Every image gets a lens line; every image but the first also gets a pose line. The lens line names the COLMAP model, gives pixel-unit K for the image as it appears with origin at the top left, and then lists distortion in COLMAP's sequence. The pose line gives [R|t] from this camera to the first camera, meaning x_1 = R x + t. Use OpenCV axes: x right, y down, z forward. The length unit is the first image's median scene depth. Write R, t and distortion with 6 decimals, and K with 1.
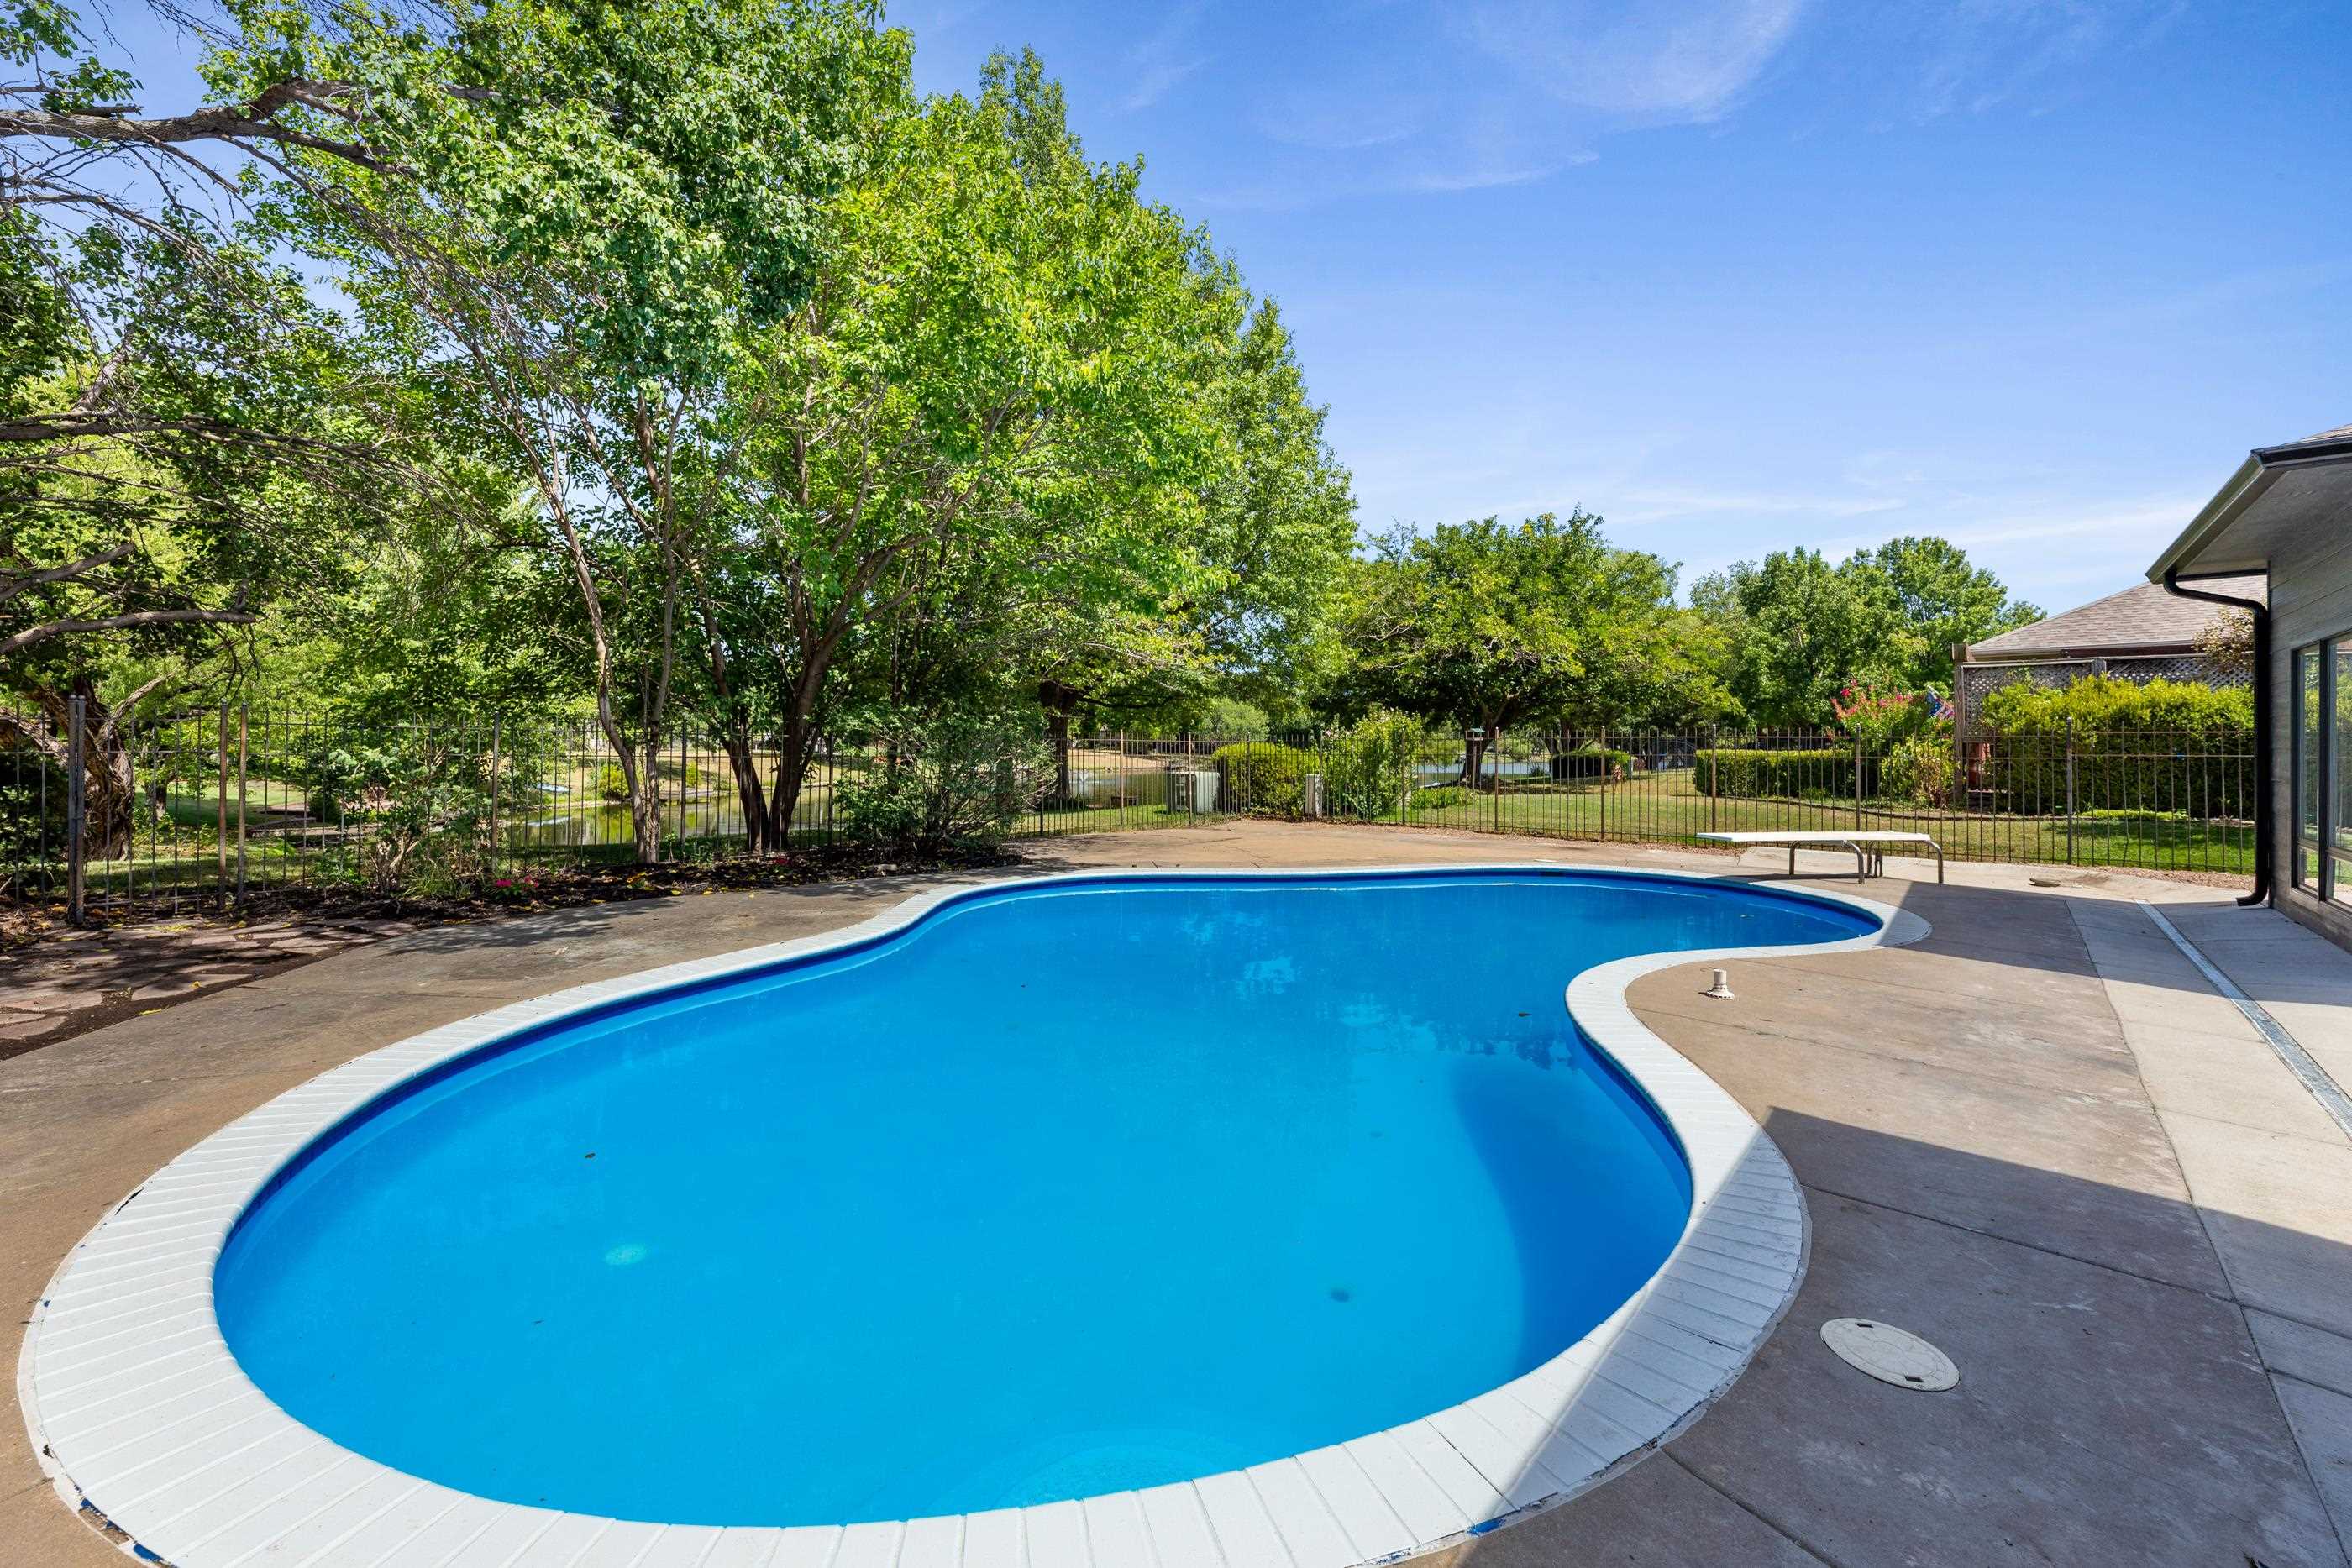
lens RADIAL K [[960.1, 0, 1176.3], [0, 960.1, 757.9], [0, 0, 1]] dist [0.000719, 0.000406]
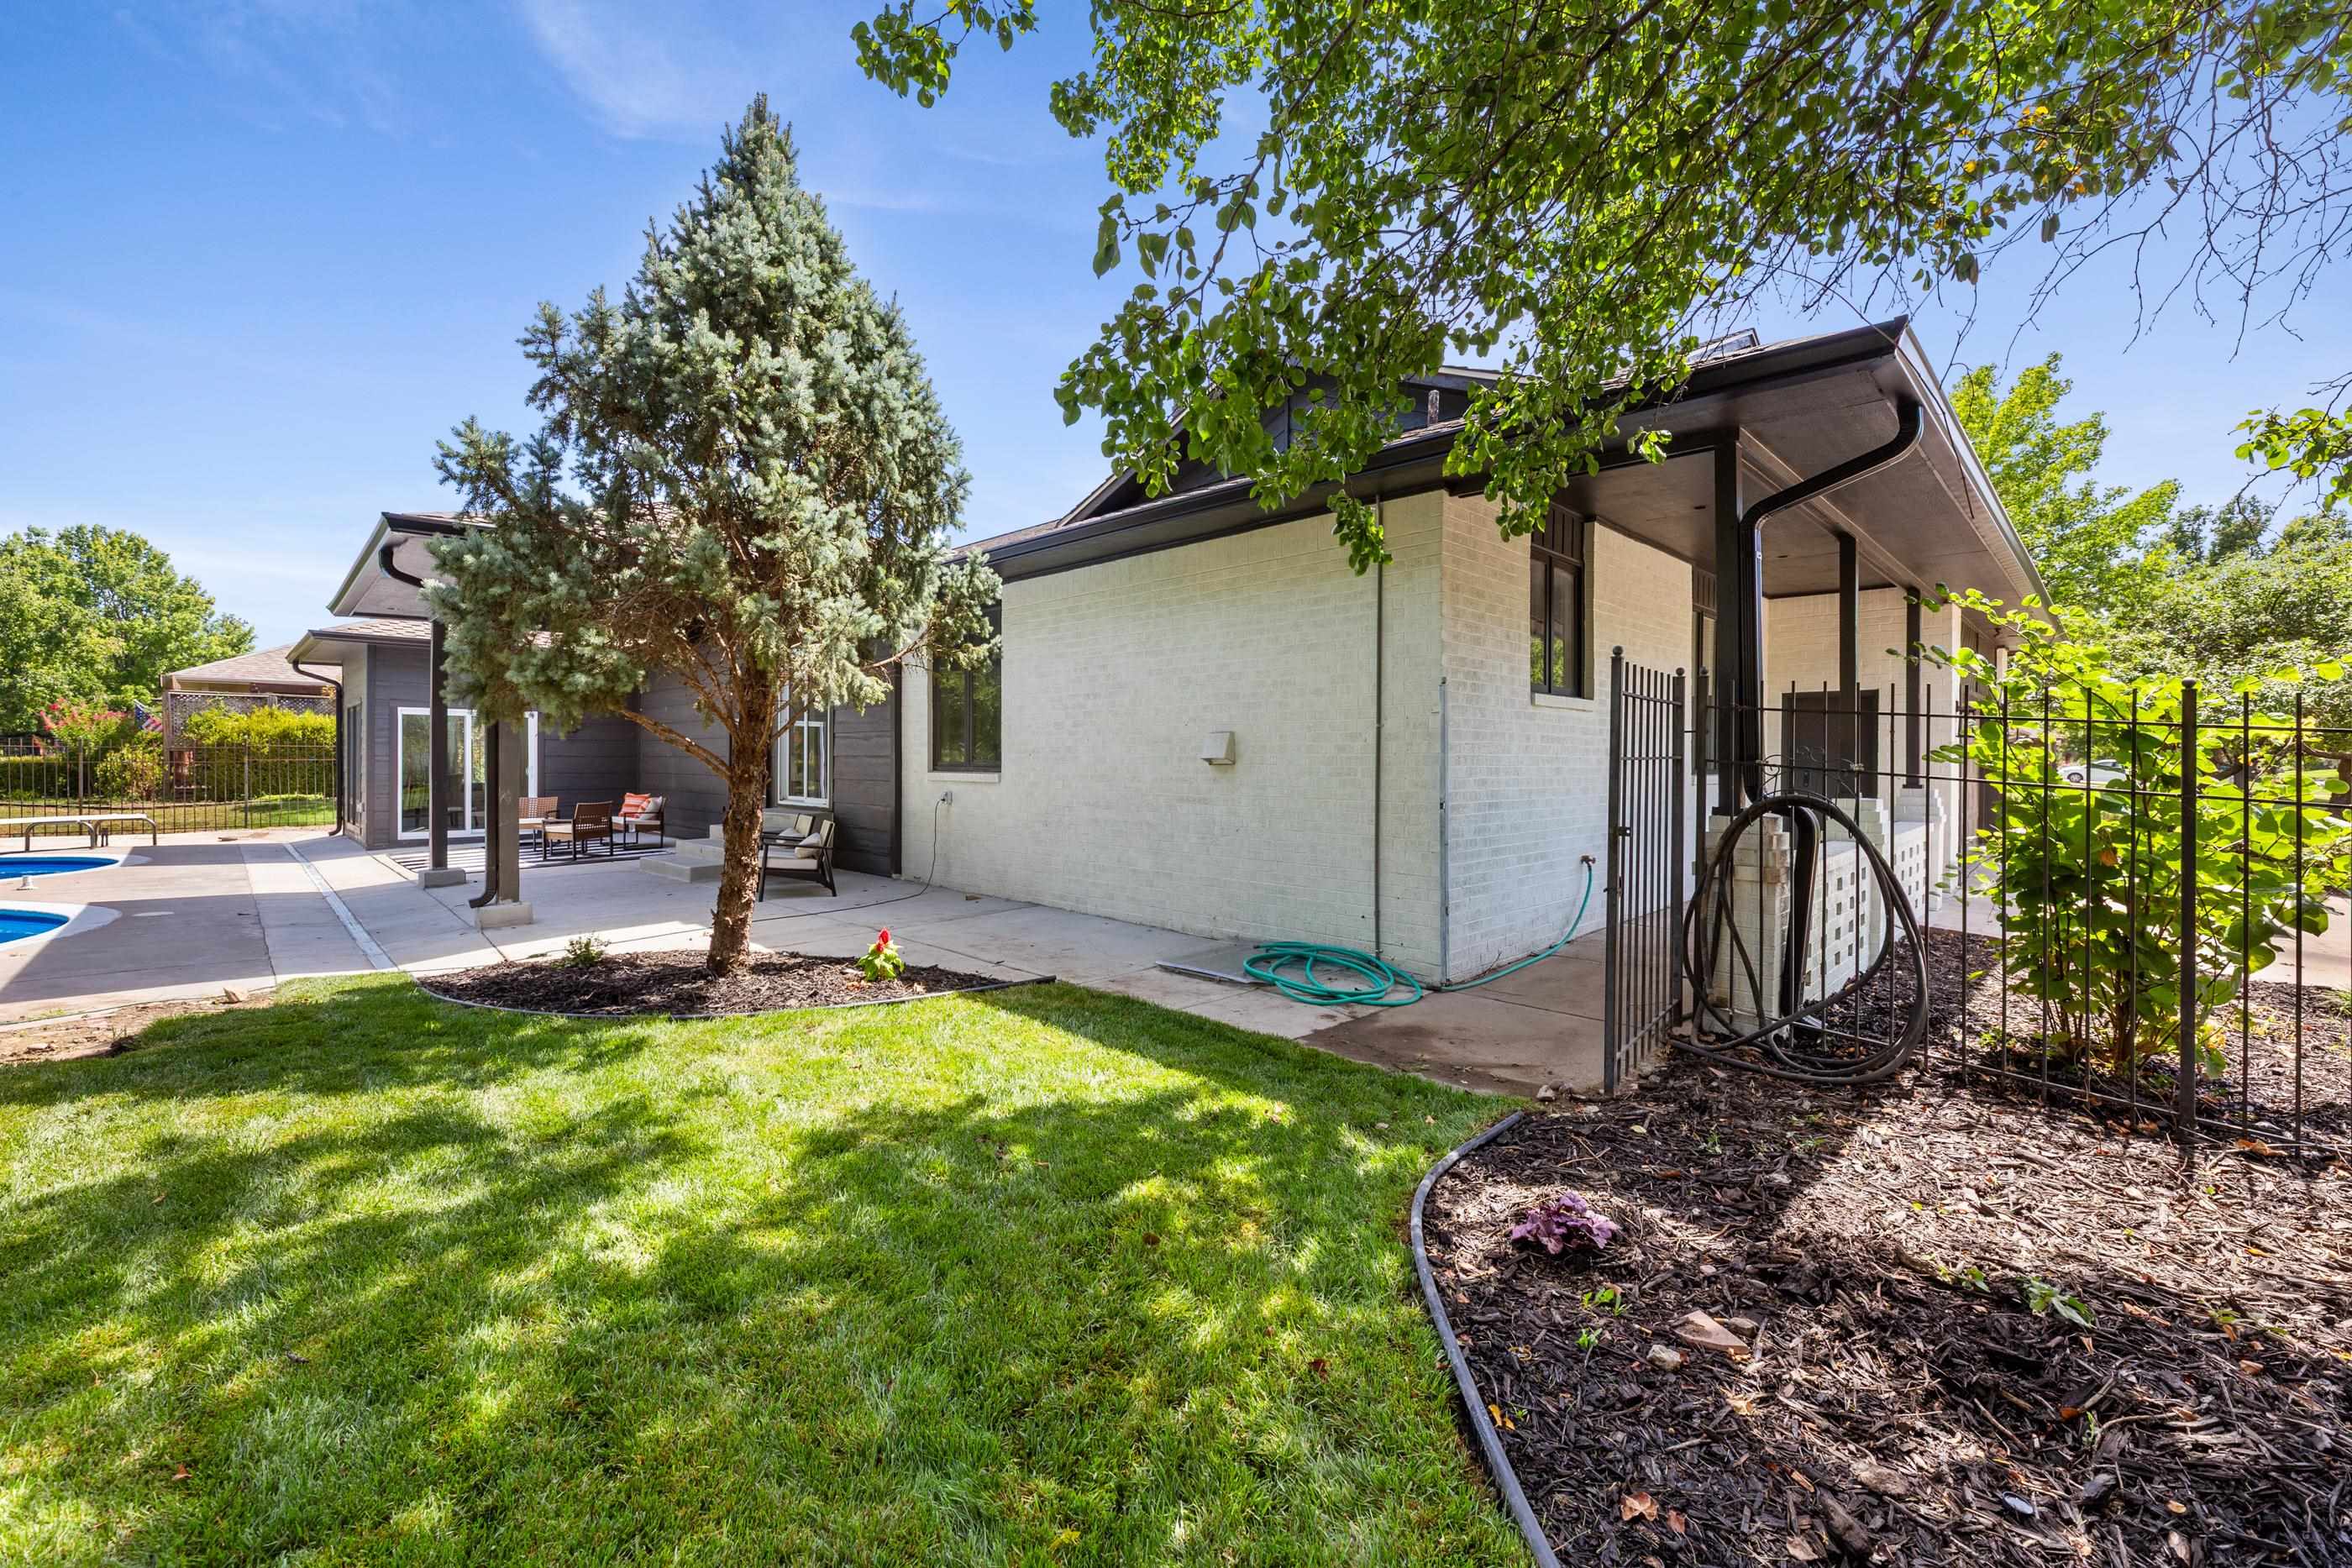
lens RADIAL K [[960.1, 0, 1176.3], [0, 960.1, 757.9], [0, 0, 1]] dist [0.000719, 0.000406]
pose [[0.074853, -0.001332, 0.997194, -0.482953], [0.007956, 0.999968, 0.000738, 0.004474], [-0.997163, 0.007879, 0.074861, -0.583586]]
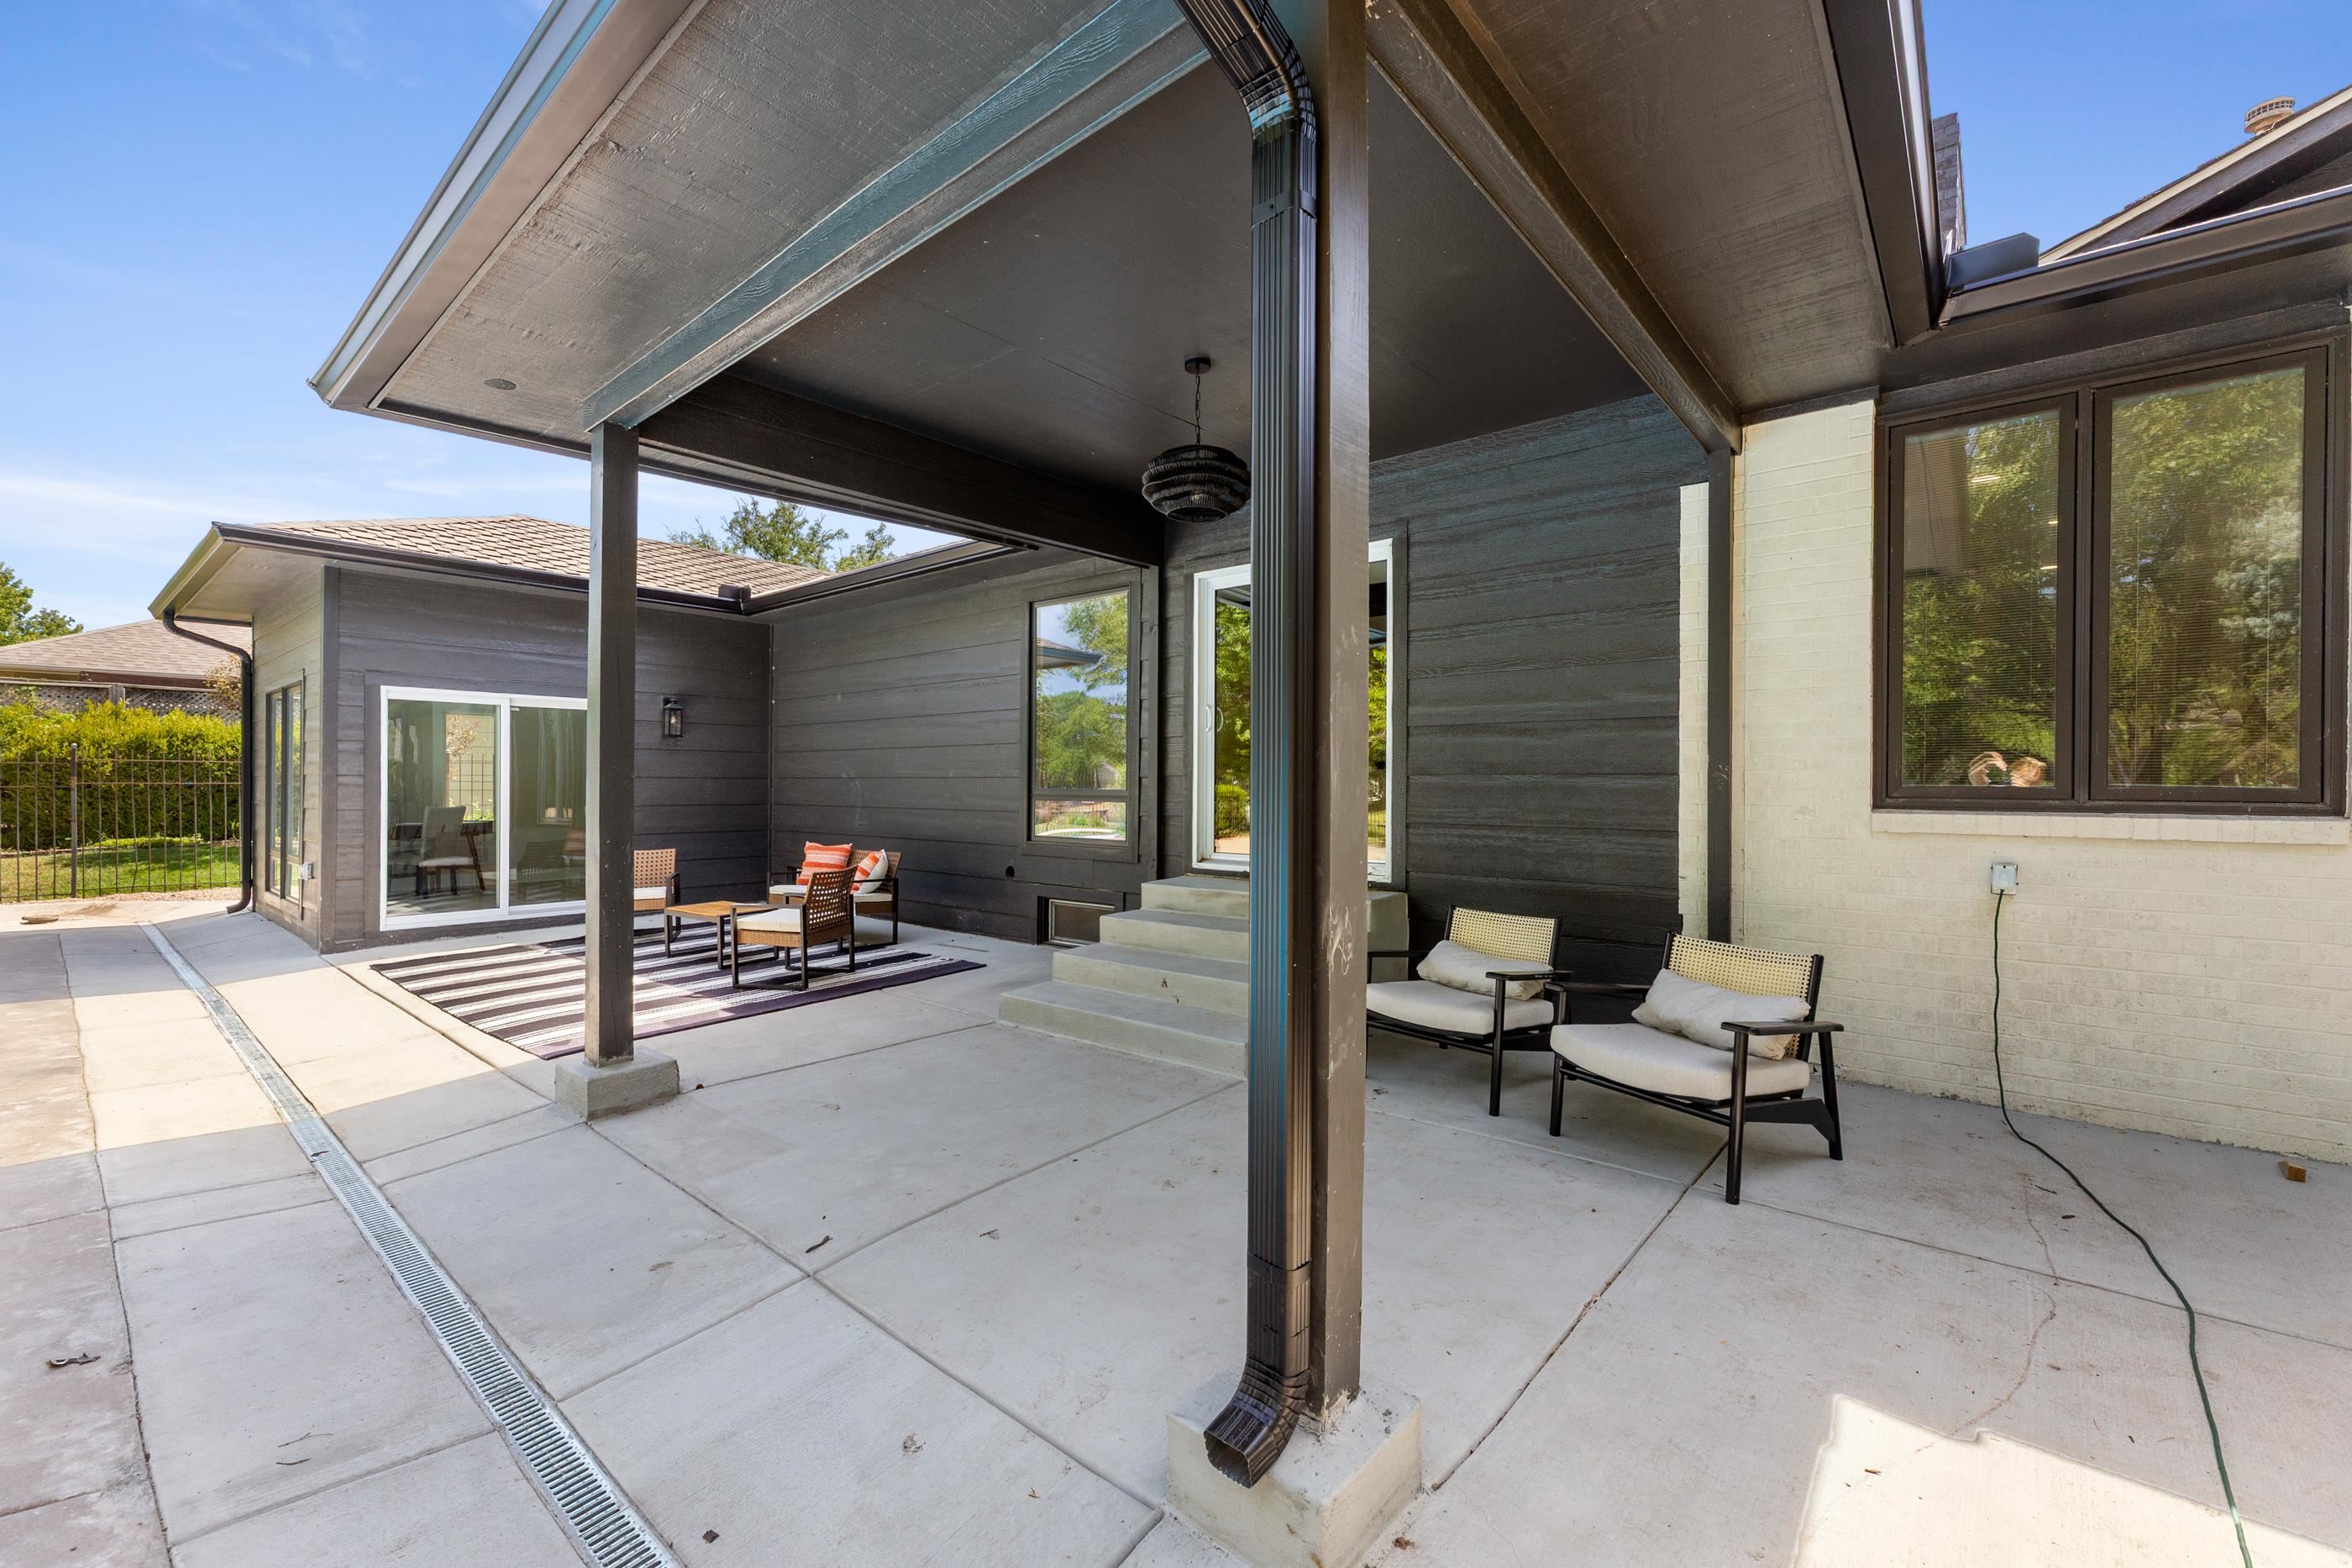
lens RADIAL K [[965.8, 0, 1176.0], [0, 965.8, 784.0], [0, 0, 1]] dist [0.000316, -0.000140]
pose [[-0.007973, -0.000923, 0.999968, -0.034170], [0.005997, 0.999982, 0.000971, 0.003443], [-0.999950, 0.006005, -0.007968, -0.077409]]
